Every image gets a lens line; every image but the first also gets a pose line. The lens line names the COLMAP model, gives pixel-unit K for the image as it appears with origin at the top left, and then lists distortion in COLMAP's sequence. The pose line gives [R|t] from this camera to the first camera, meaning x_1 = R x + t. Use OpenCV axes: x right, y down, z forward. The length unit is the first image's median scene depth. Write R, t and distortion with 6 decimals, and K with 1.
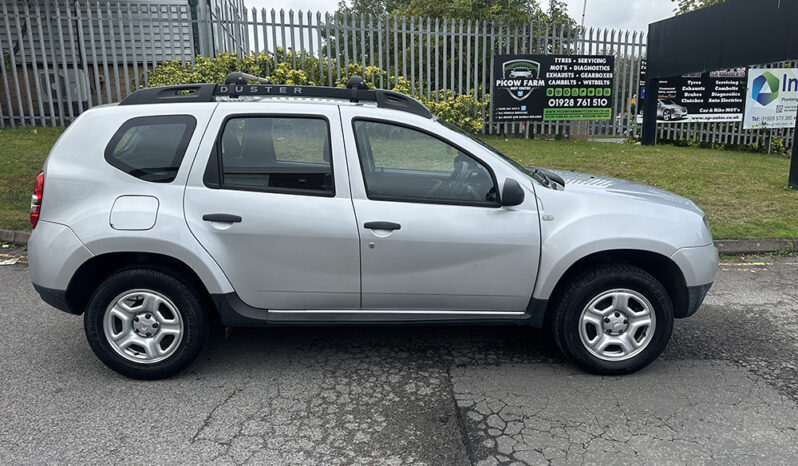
lens RADIAL K [[557.6, 0, 399.0], [0, 557.6, 233.0], [0, 0, 1]] dist [0.058127, -0.004736]
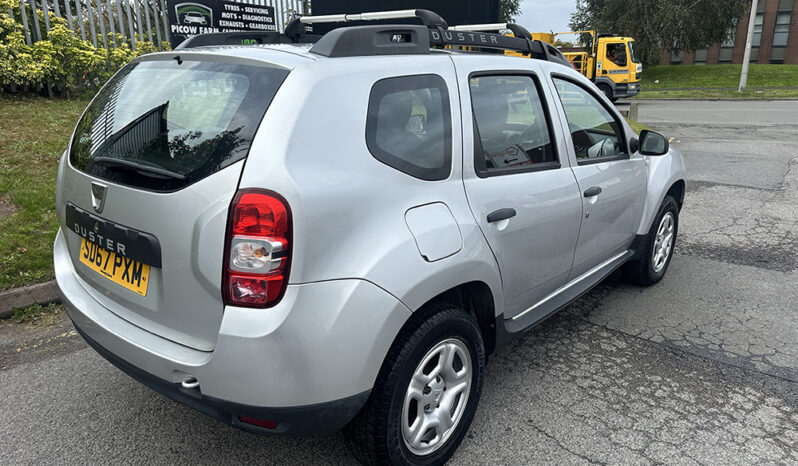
lens RADIAL K [[569.8, 0, 399.0], [0, 569.8, 233.0], [0, 0, 1]] dist [0.002982, -0.002065]
pose [[0.664979, -0.205242, 0.718108, -0.277069], [0.148448, 0.978638, 0.142238, -0.038192], [-0.731960, 0.012016, 0.681241, 0.170455]]
